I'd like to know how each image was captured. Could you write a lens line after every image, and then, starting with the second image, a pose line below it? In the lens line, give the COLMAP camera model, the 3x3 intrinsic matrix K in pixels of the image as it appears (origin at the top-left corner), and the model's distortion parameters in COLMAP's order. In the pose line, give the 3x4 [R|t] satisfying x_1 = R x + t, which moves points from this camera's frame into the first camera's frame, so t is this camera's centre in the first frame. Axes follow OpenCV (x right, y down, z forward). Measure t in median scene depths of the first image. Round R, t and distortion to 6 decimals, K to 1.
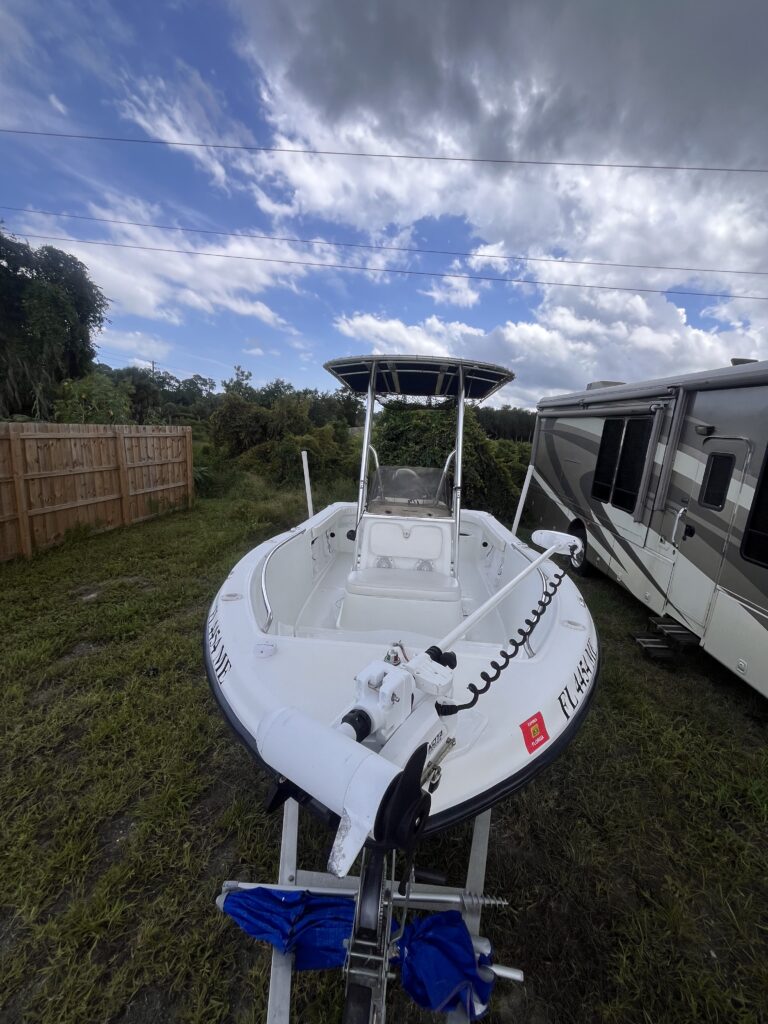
lens RADIAL K [[405.3, 0, 384.0], [0, 405.3, 512.0], [0, 0, 1]] dist [-0.001076, -0.000040]
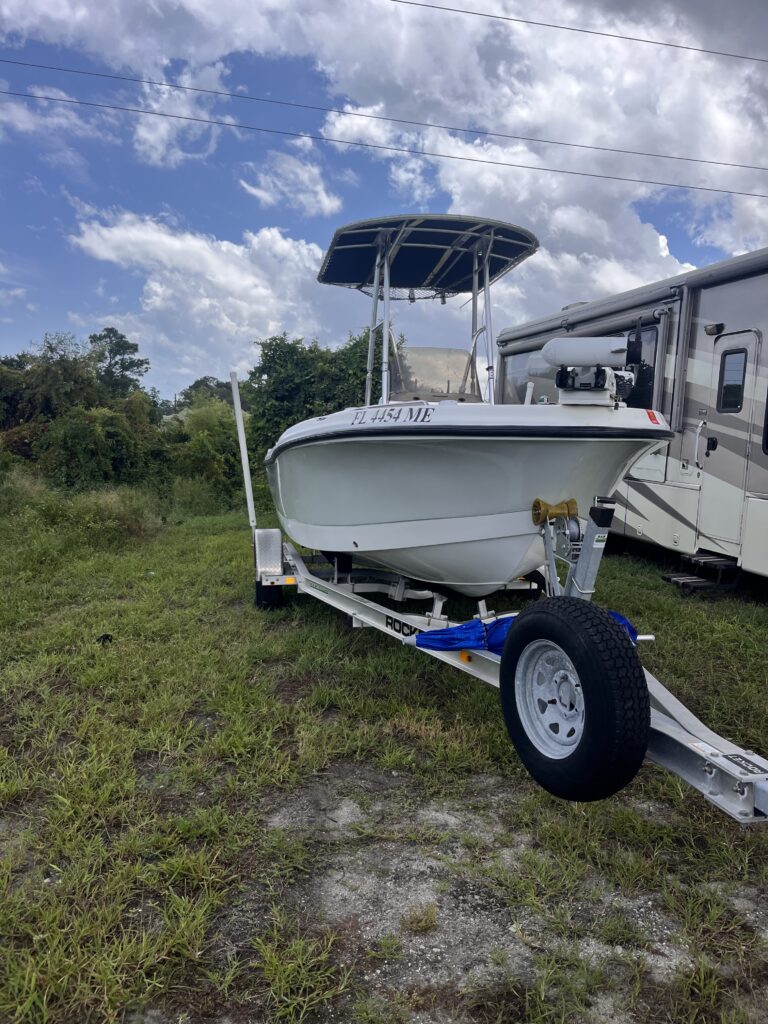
lens RADIAL K [[773.2, 0, 384.0], [0, 773.2, 512.0], [0, 0, 1]] dist [0.064143, -0.071455]
pose [[0.967715, -0.052565, 0.246506, -0.144958], [0.077445, 0.992711, -0.092341, 0.128160], [-0.239855, 0.108451, 0.964732, -0.179422]]
